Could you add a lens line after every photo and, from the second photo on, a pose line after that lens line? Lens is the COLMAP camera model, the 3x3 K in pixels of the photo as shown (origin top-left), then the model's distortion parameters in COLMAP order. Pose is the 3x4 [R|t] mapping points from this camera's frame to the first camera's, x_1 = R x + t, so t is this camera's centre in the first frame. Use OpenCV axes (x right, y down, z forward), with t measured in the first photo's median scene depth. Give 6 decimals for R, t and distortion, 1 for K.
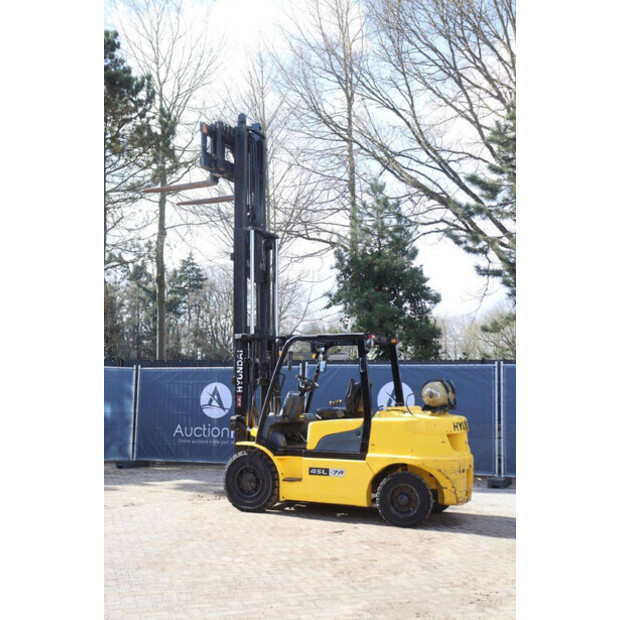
lens RADIAL K [[793.2, 0, 296.7], [0, 793.2, 301.2], [0, 0, 1]] dist [0.039213, 0.000000]
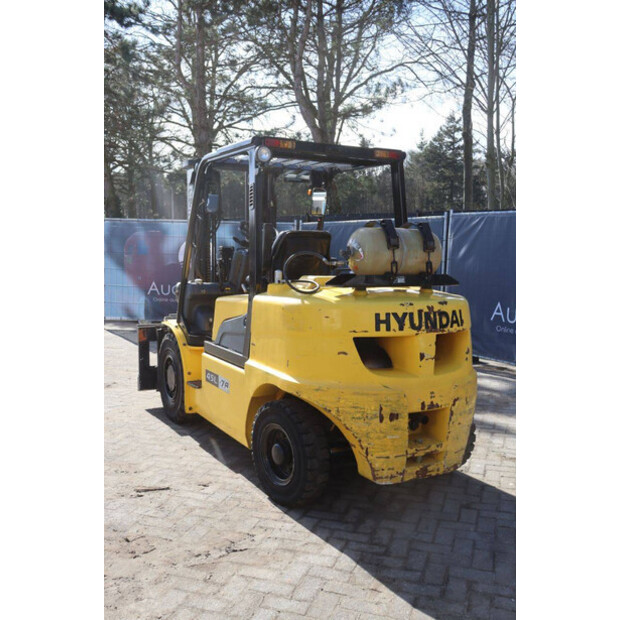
lens RADIAL K [[656.3, 0, 310.6], [0, 656.3, 321.4], [0, 0, 1]] dist [-0.019545, 0.000000]
pose [[0.821228, 0.070090, -0.566279, 0.357585], [0.052406, 0.978968, 0.197169, 0.075493], [0.568189, -0.191597, 0.800283, 0.631907]]
